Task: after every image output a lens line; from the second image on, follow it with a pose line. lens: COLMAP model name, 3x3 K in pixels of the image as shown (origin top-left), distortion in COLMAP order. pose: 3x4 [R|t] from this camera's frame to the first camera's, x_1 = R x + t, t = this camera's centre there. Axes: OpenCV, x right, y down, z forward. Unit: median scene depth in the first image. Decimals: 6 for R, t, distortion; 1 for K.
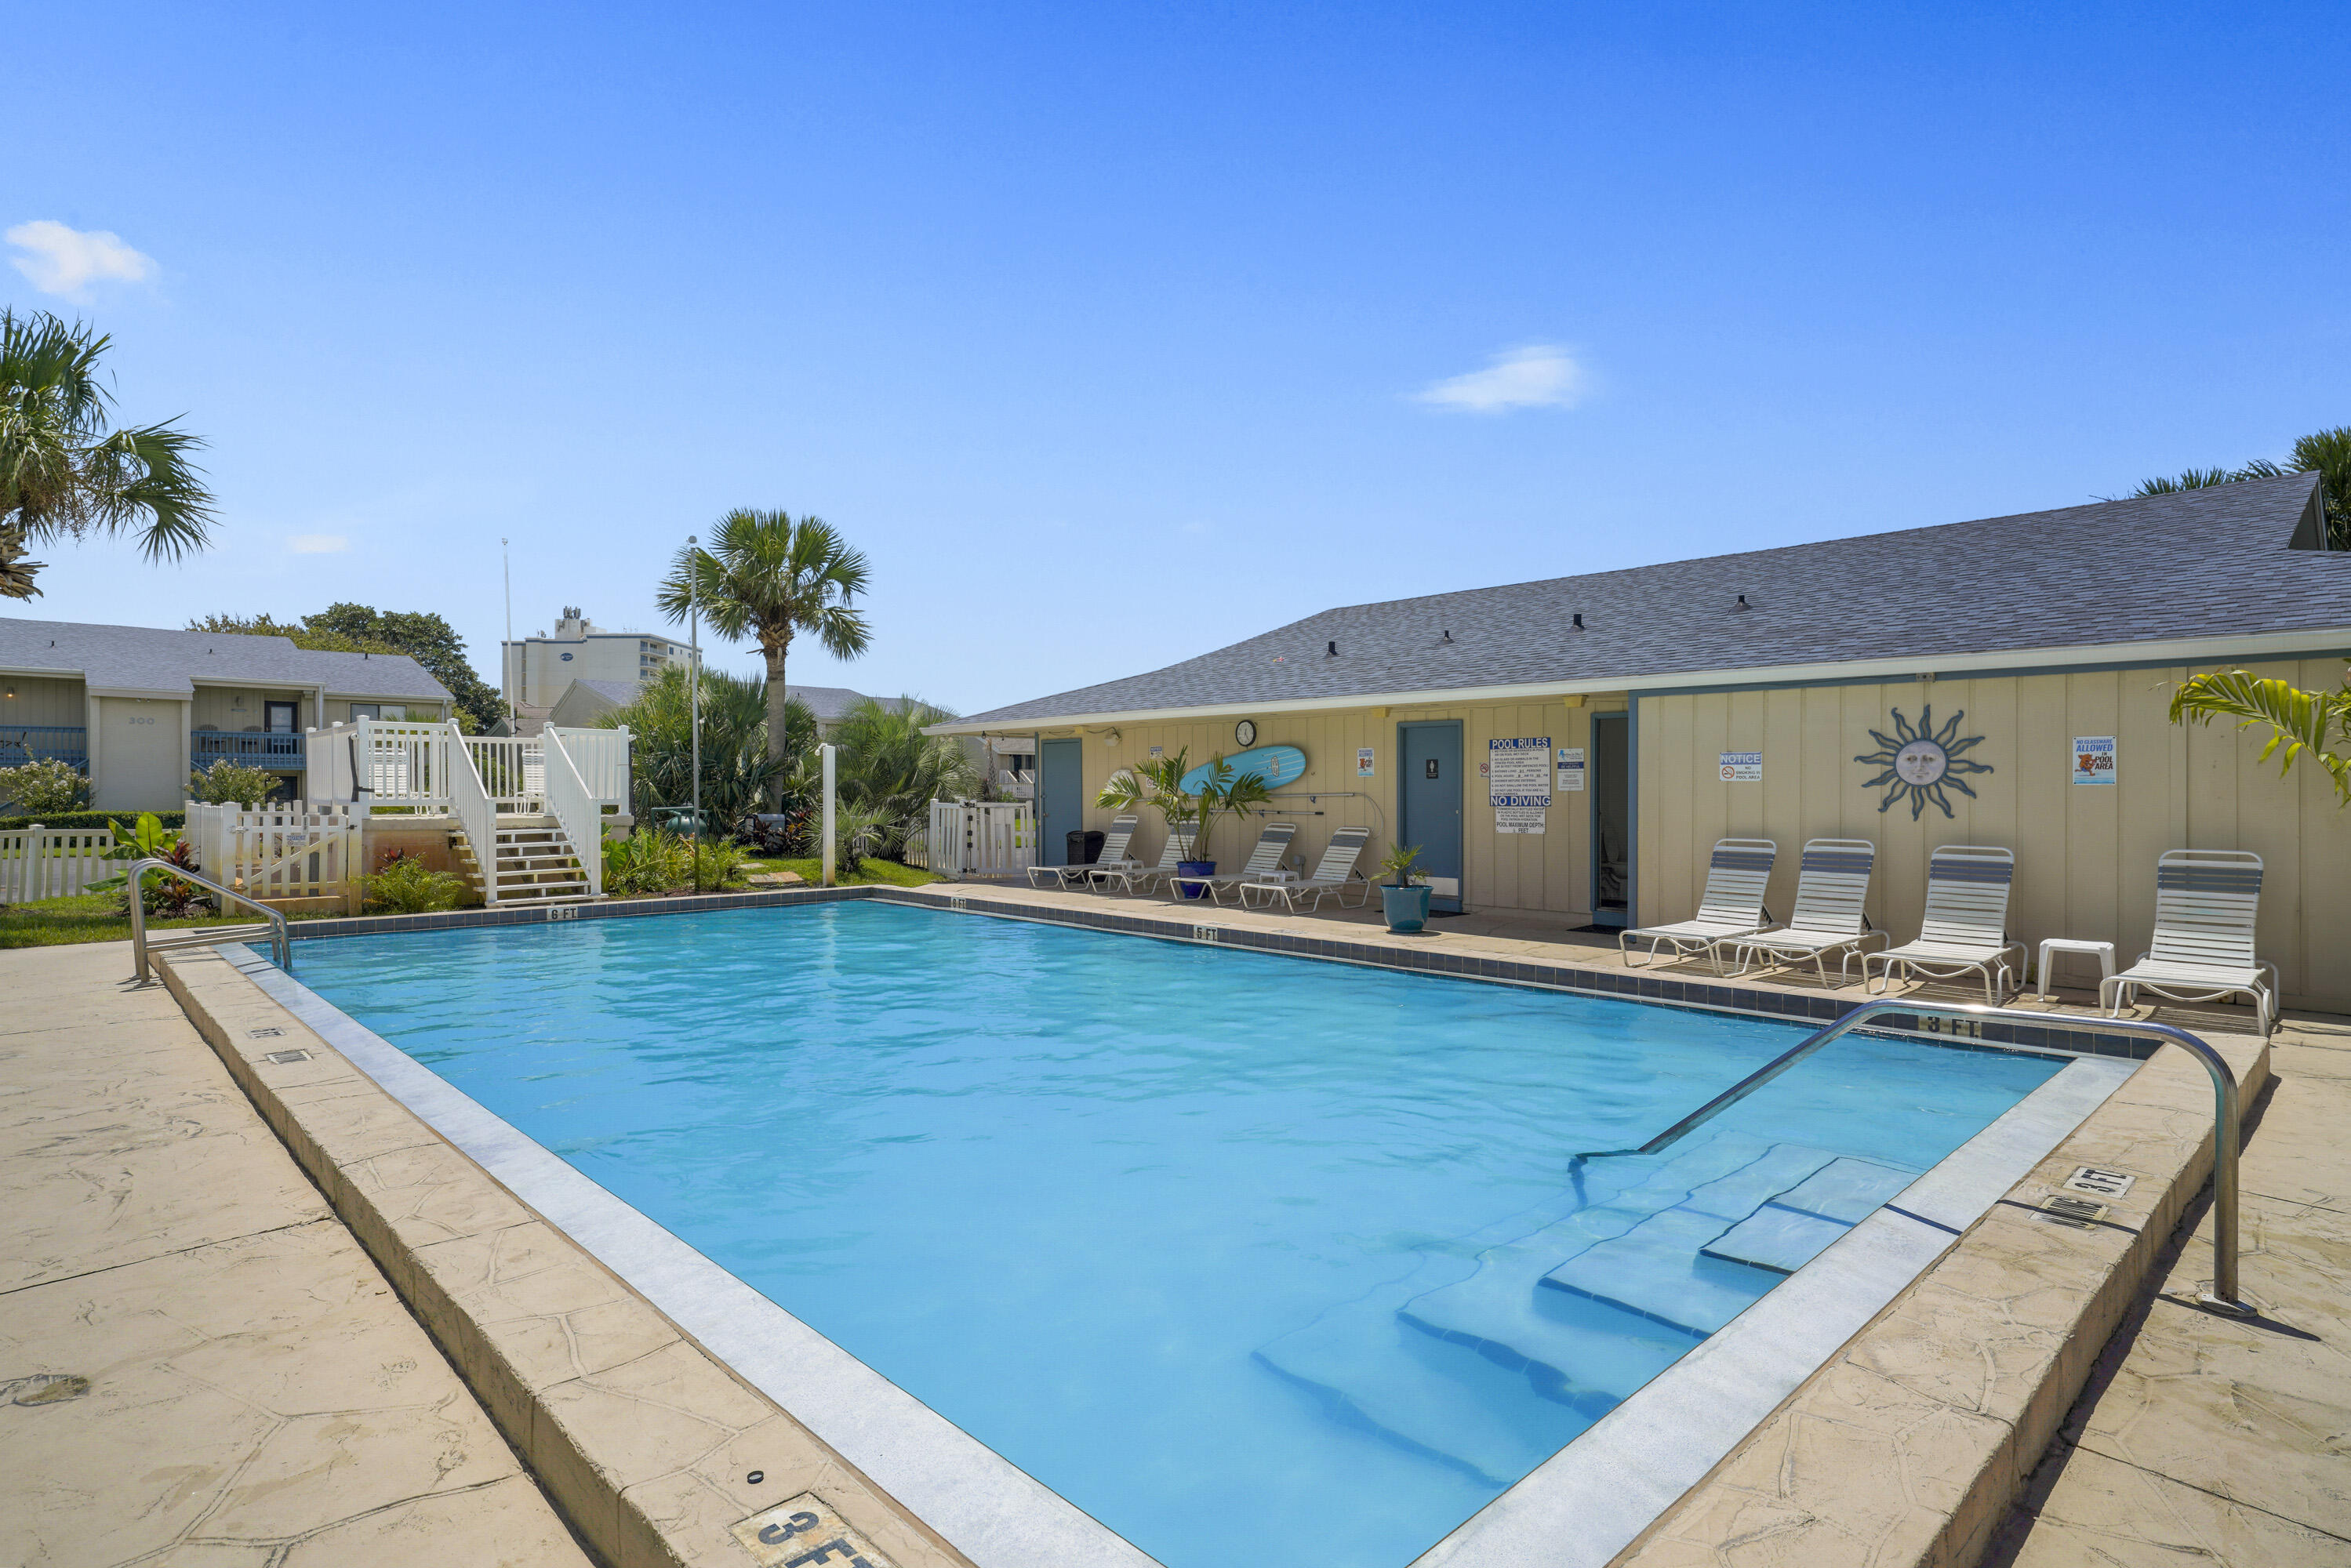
lens RADIAL K [[1202.0, 0, 1163.0], [0, 1202.0, 791.9], [0, 0, 1]] dist [0.011941, 0.000304]
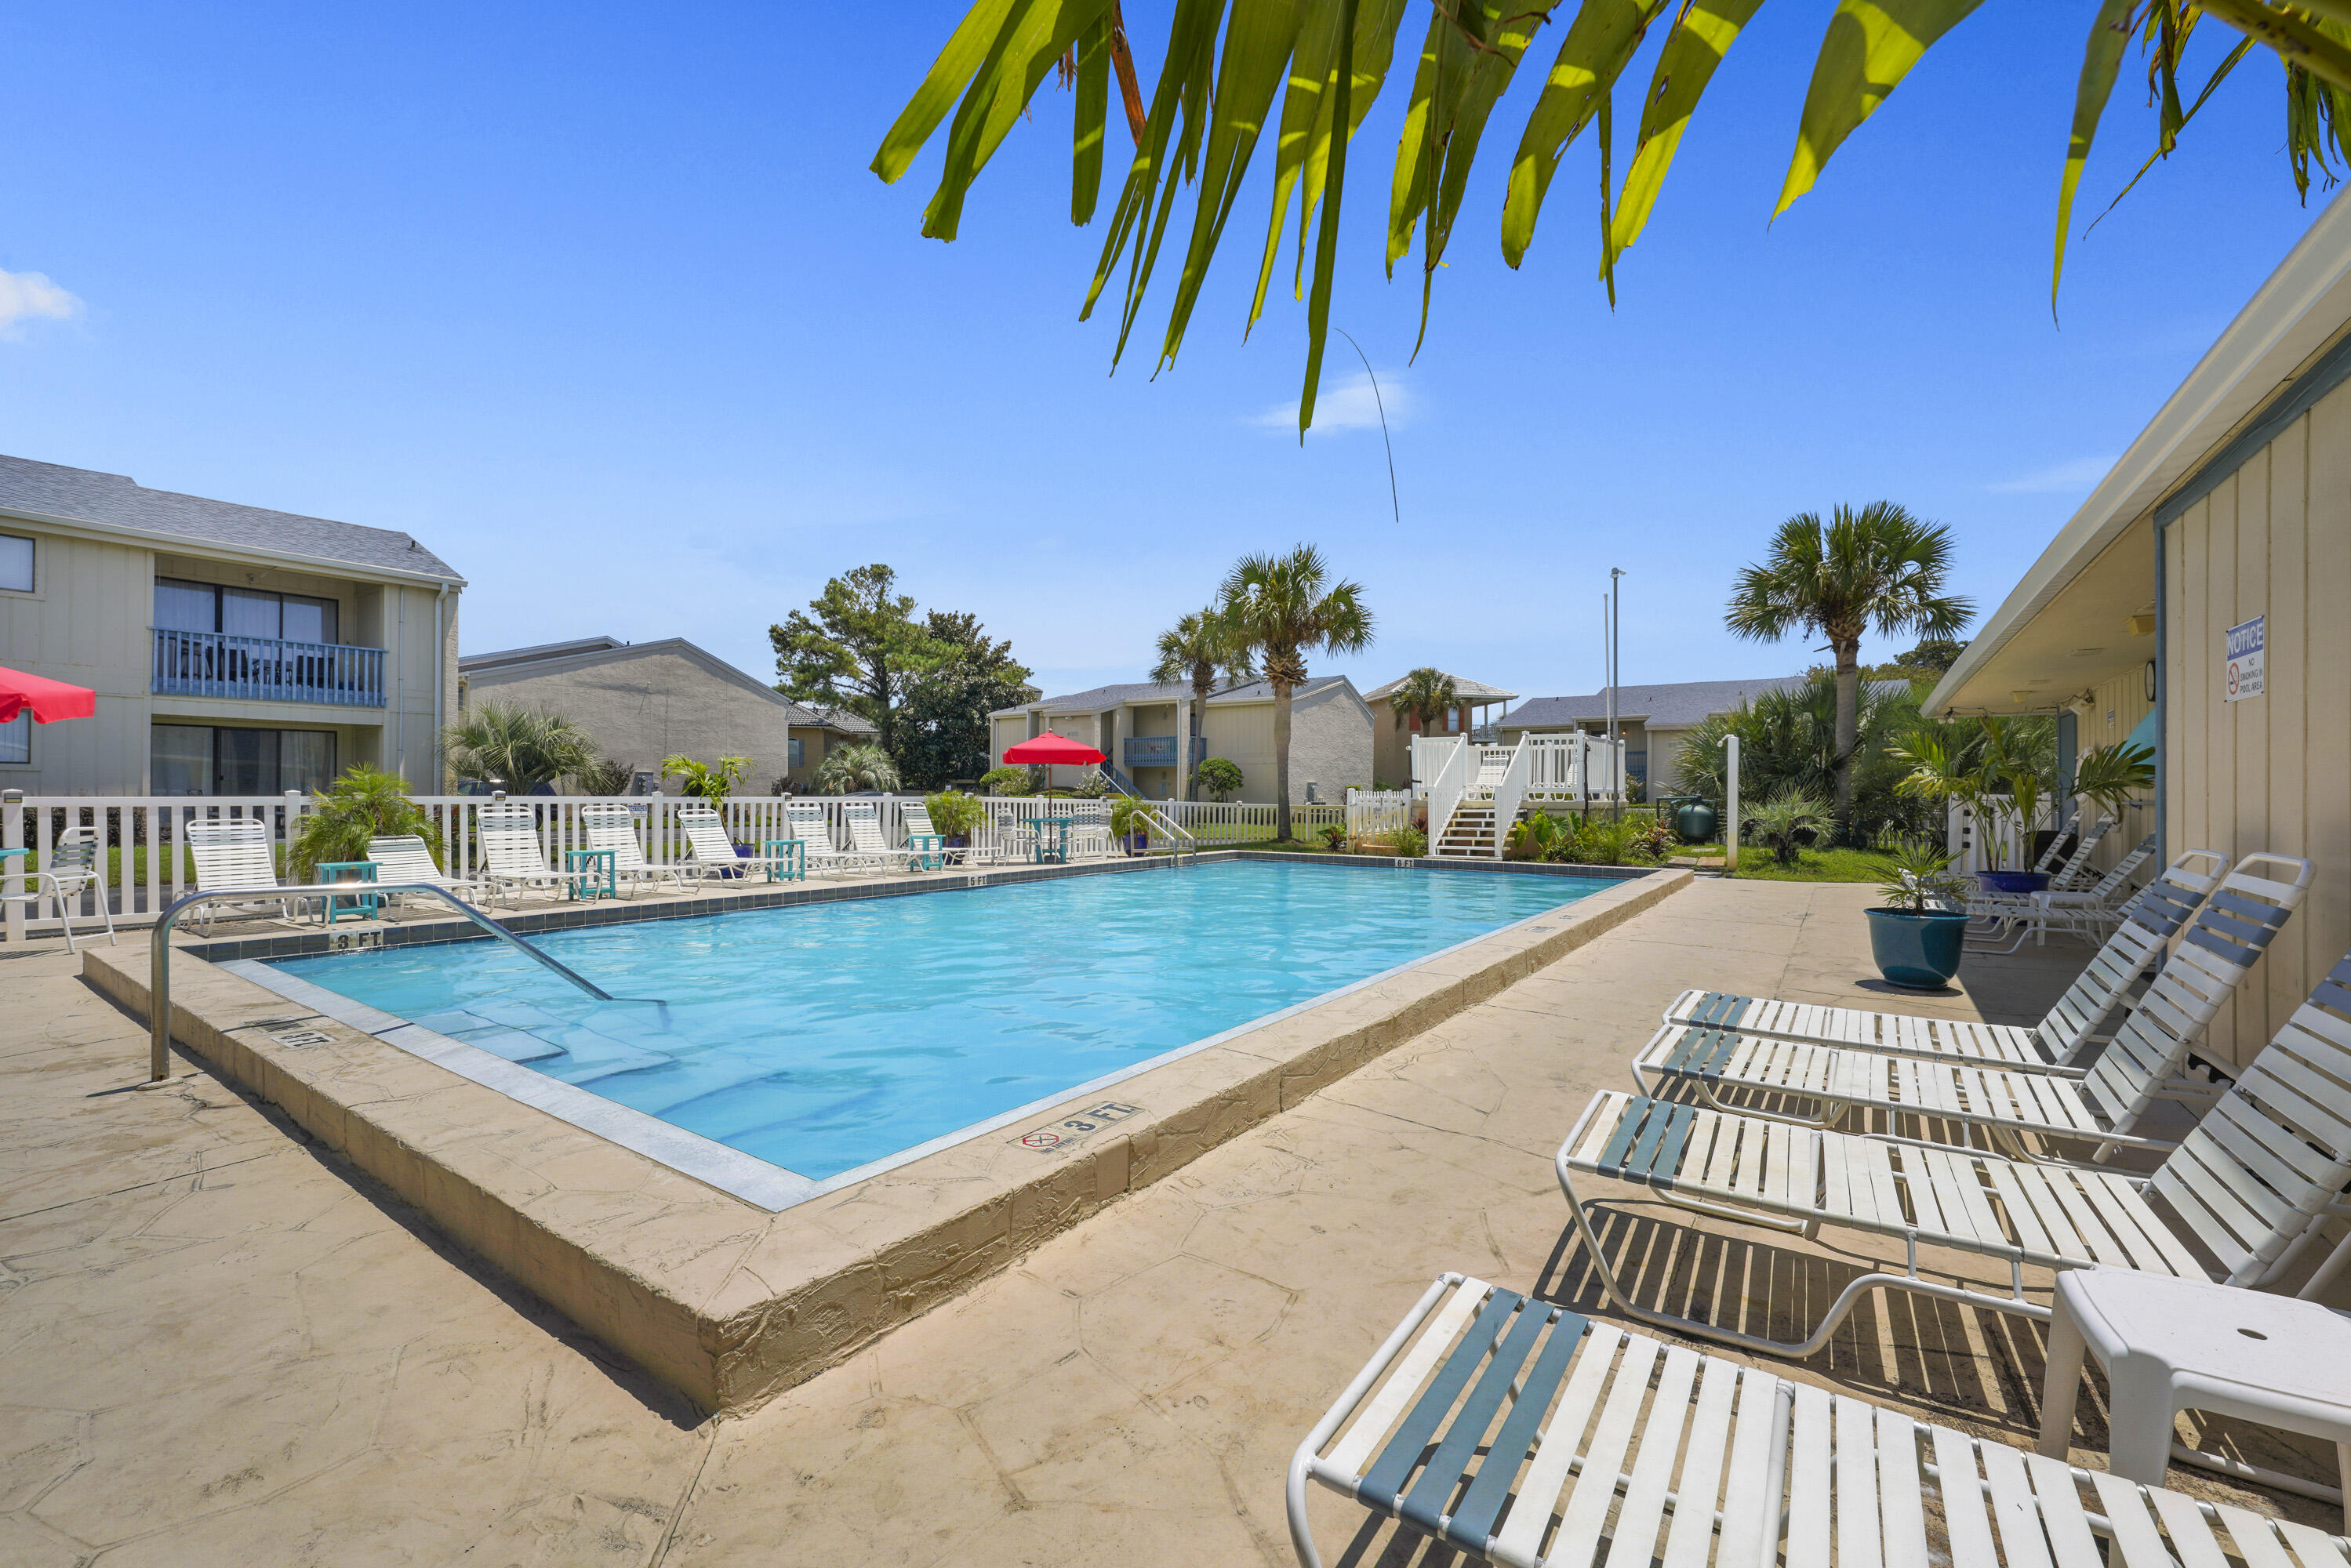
lens RADIAL K [[949.6, 0, 1188.6], [0, 949.6, 791.5], [0, 0, 1]] dist [-0.018075, 0.006072]
pose [[0.212373, -0.000045, -0.977189, 0.443196], [-0.006367, 0.999979, -0.001429, 0.013596], [0.977168, 0.006526, 0.212368, 0.389781]]
